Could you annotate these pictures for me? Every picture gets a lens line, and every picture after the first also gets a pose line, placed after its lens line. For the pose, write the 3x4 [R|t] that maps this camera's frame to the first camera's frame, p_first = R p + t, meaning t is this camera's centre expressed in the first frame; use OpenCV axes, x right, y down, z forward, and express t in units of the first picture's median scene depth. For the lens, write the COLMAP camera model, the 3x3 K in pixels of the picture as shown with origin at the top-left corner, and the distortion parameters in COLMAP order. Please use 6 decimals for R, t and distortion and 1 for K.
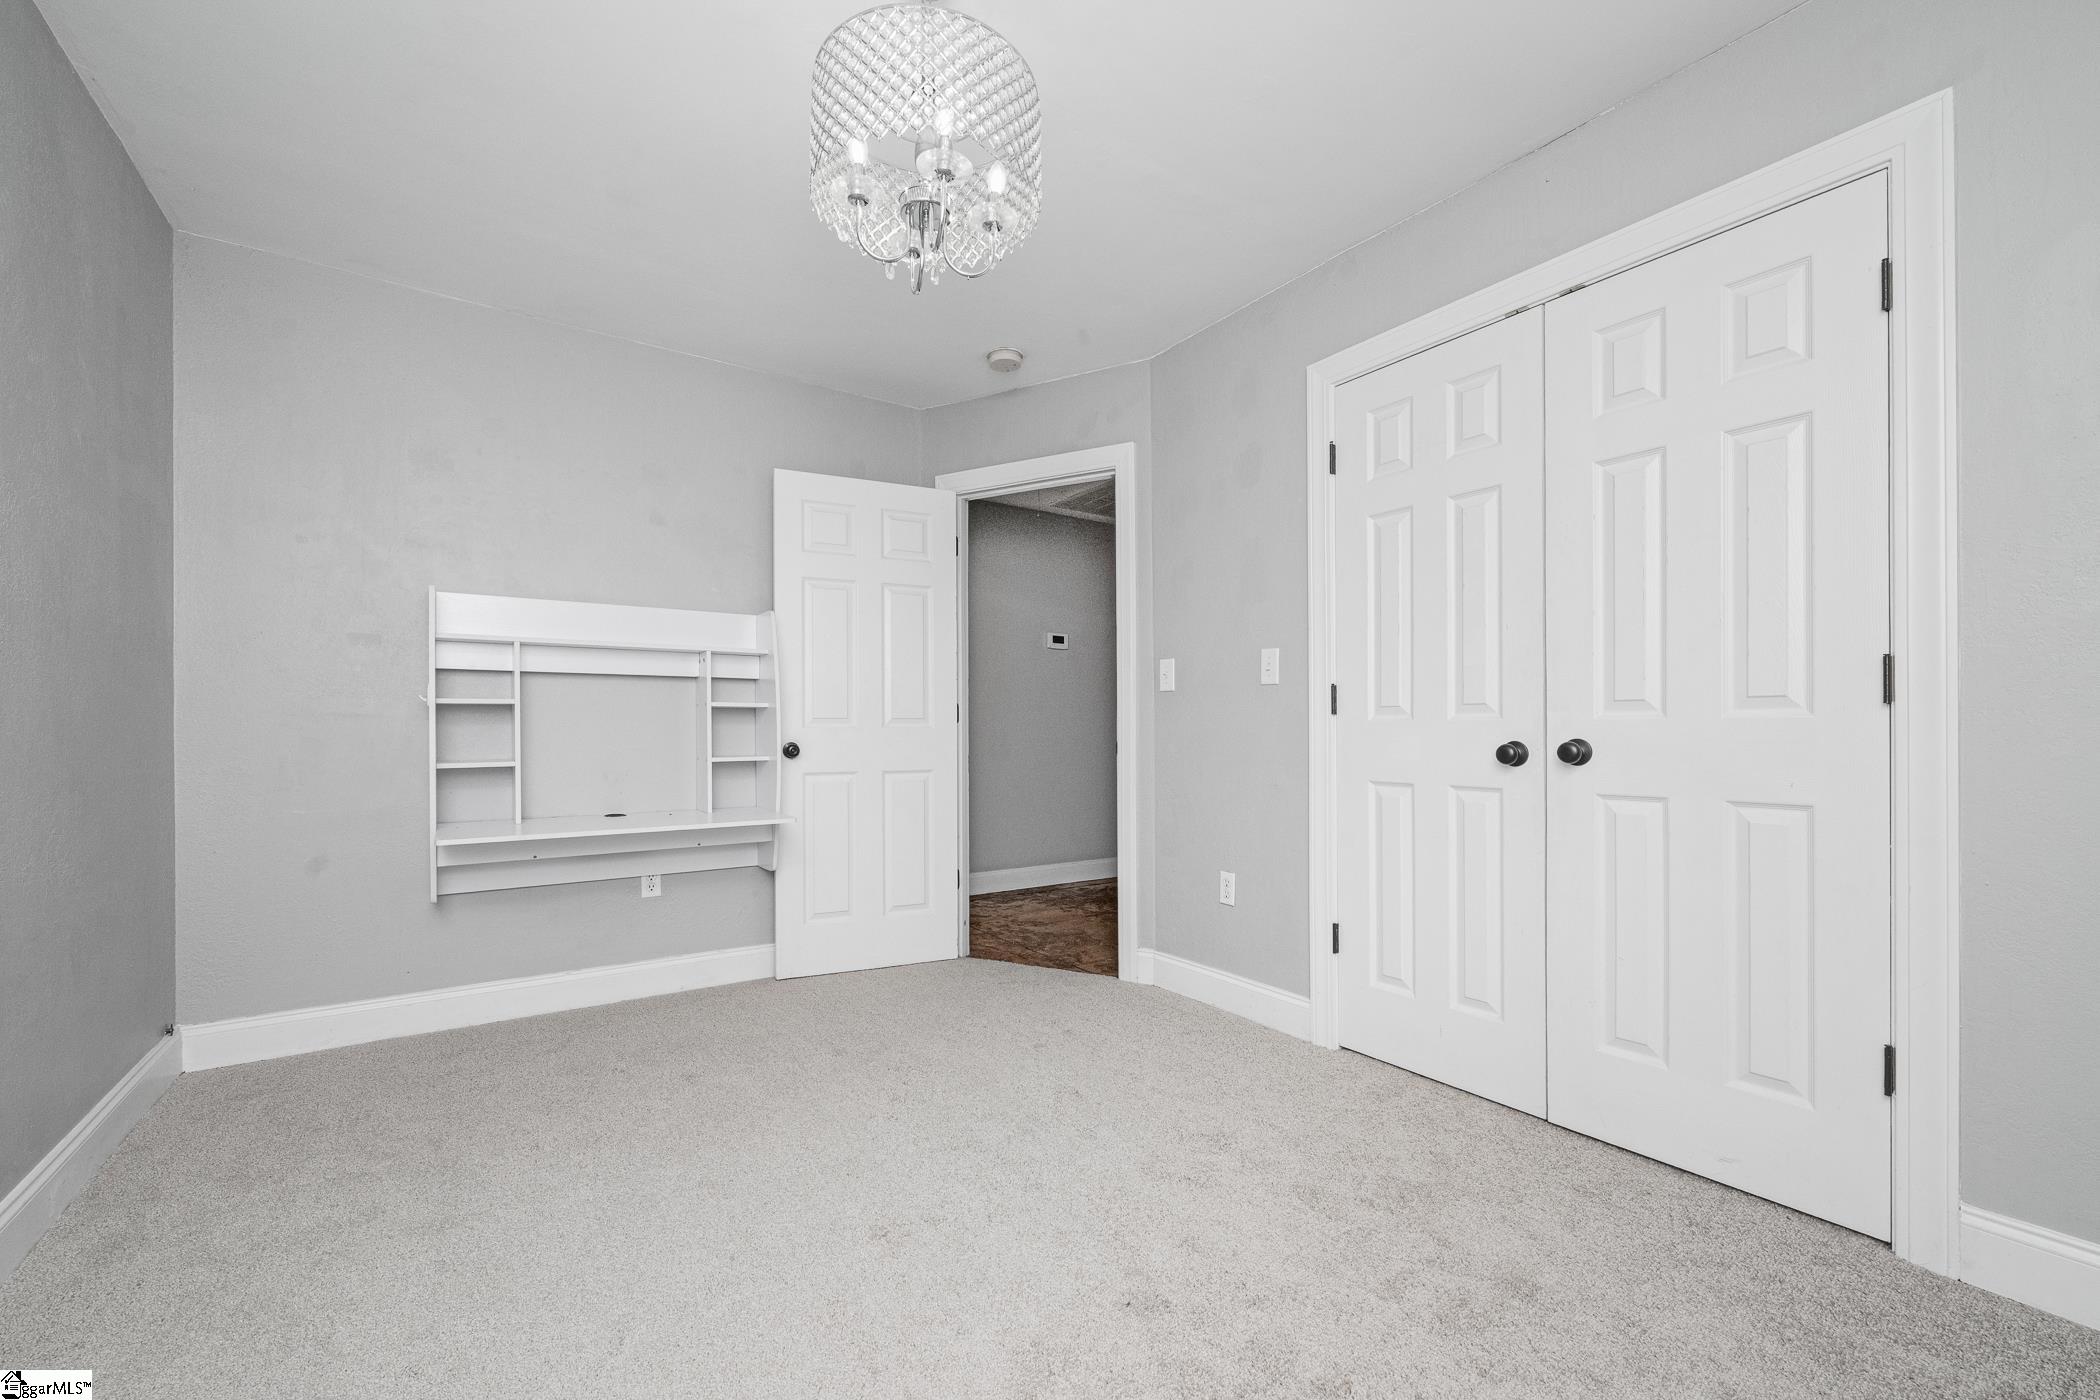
lens RADIAL K [[847.1, 0, 1054.0], [0, 847.1, 727.8], [0, 0, 1]] dist [-0.001152, -0.000162]
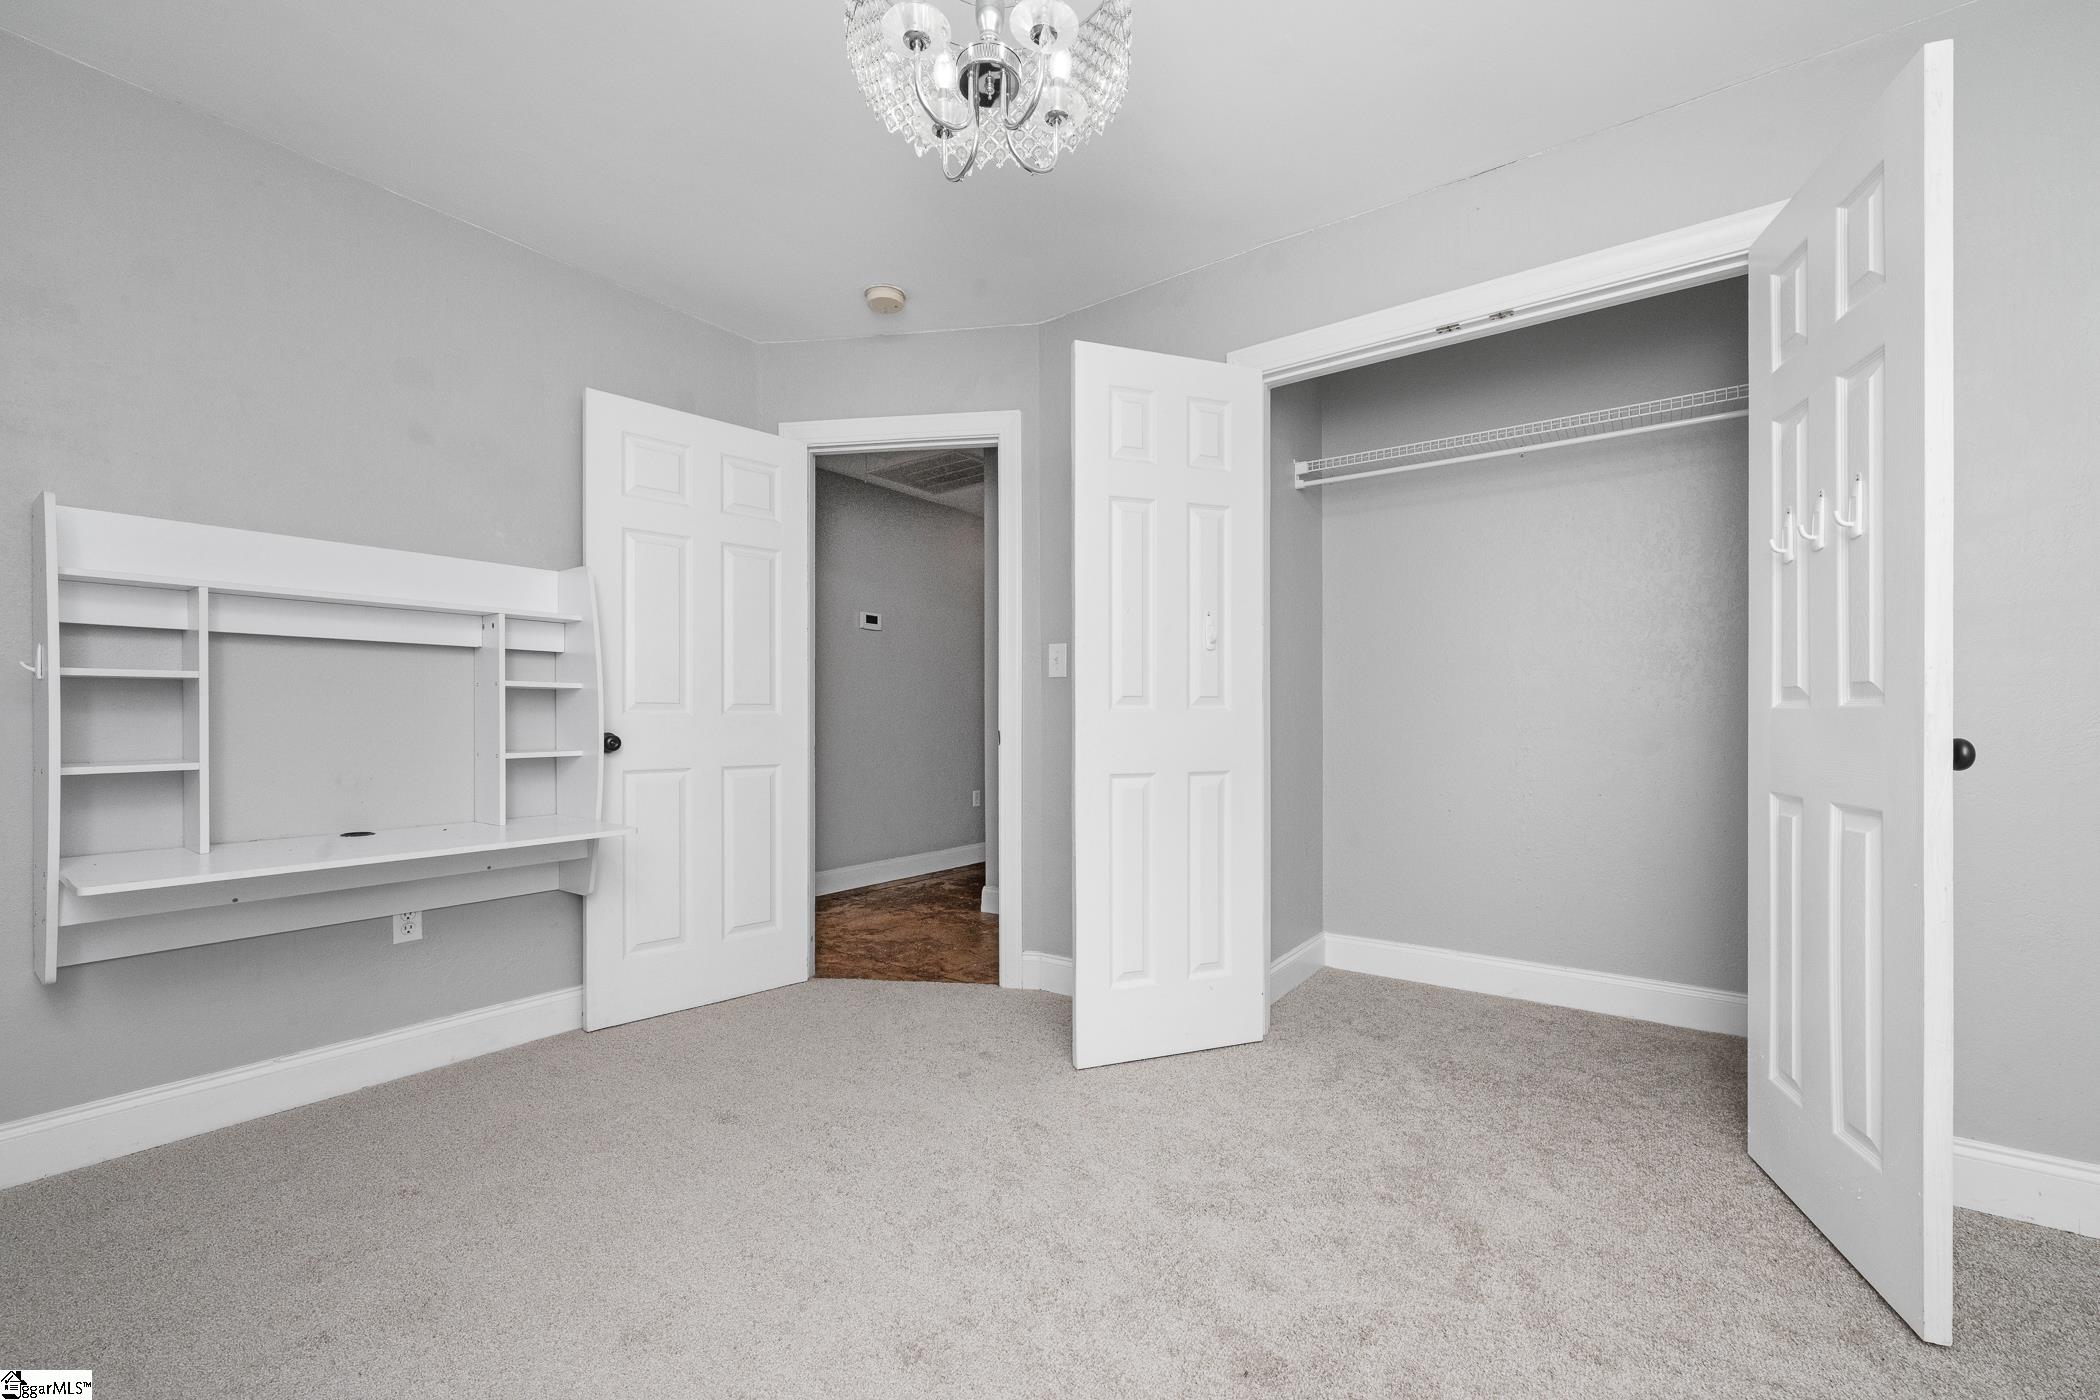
lens RADIAL K [[843.6, 0, 1054.2], [0, 843.6, 716.0], [0, 0, 1]] dist [-0.001295, 0.000176]
pose [[0.943761, 0.002476, 0.330619, -0.176543], [-0.002867, 0.999996, 0.000694, -0.000668], [-0.330616, -0.001602, 0.943764, 0.109428]]
